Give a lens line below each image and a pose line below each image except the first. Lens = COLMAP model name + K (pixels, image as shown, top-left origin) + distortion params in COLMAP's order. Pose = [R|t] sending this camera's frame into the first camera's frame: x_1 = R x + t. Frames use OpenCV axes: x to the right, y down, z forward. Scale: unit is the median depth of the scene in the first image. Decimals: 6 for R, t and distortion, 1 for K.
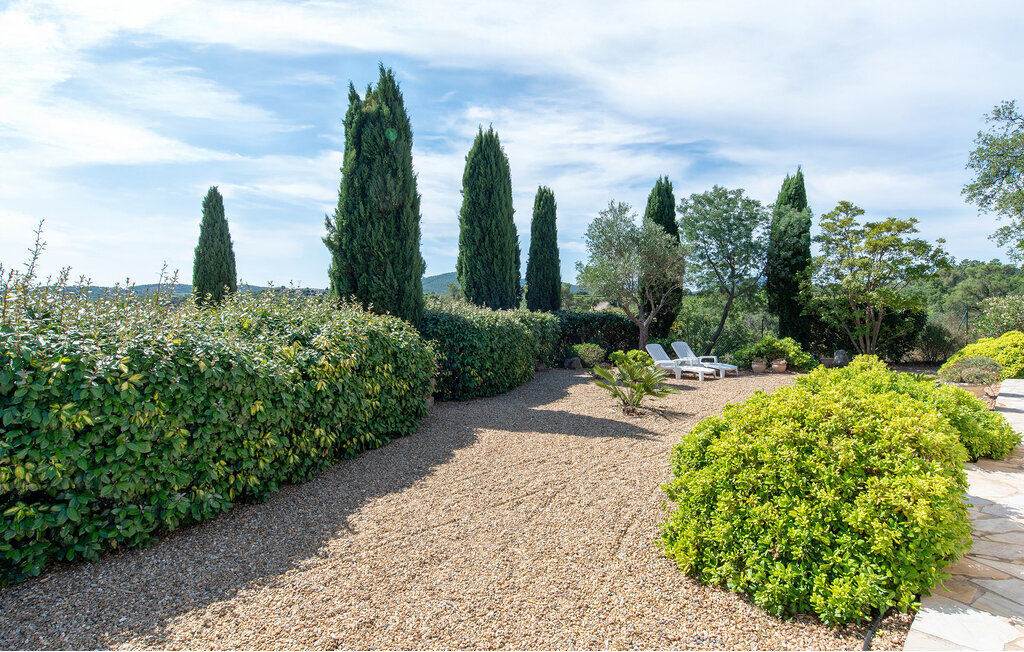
lens RADIAL K [[526.4, 0, 522.8], [0, 526.4, 310.7], [0, 0, 1]] dist [-0.005479, -0.000724]
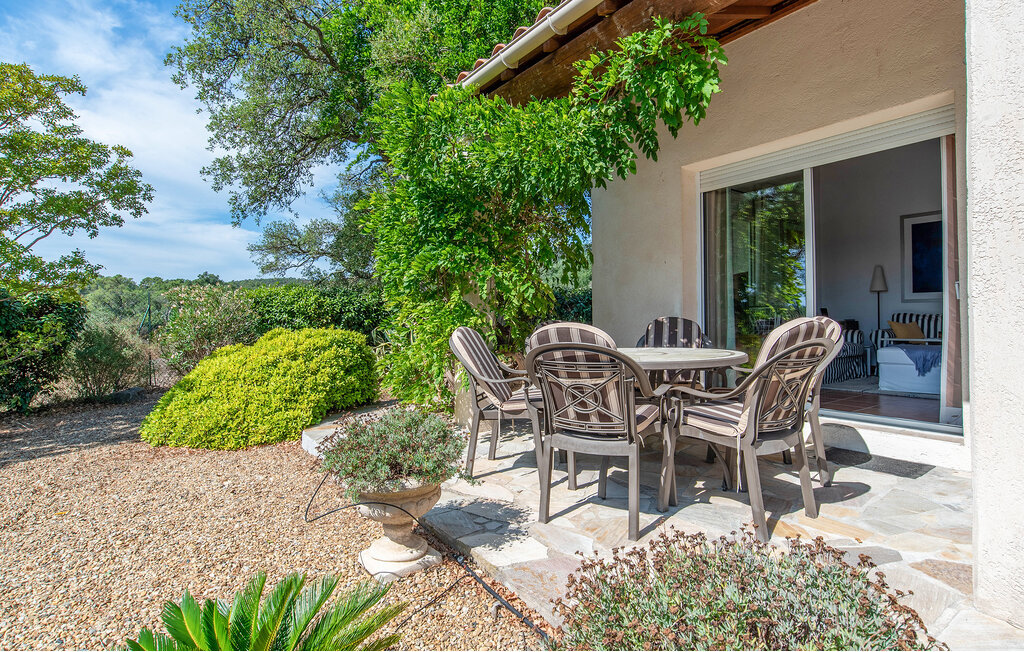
lens RADIAL K [[526.4, 0, 522.8], [0, 526.4, 310.7], [0, 0, 1]] dist [-0.005479, -0.000724]
pose [[0.178956, 0.006384, 0.983836, 0.356499], [0.019489, 0.999760, -0.010032, 0.023720], [-0.983664, 0.020969, 0.178789, 0.509566]]
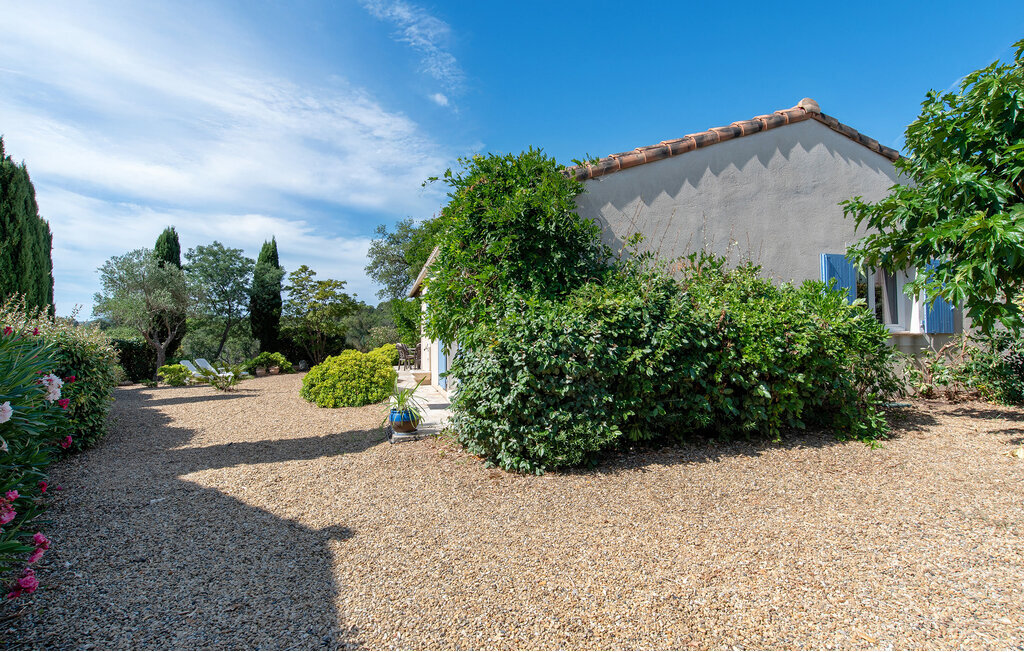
lens RADIAL K [[526.4, 0, 522.8], [0, 526.4, 310.7], [0, 0, 1]] dist [-0.005479, -0.000724]
pose [[0.511381, 0.033282, 0.858709, -0.412326], [0.020740, 0.998481, -0.051050, 0.021226], [-0.859104, 0.043916, 0.509914, -0.369843]]
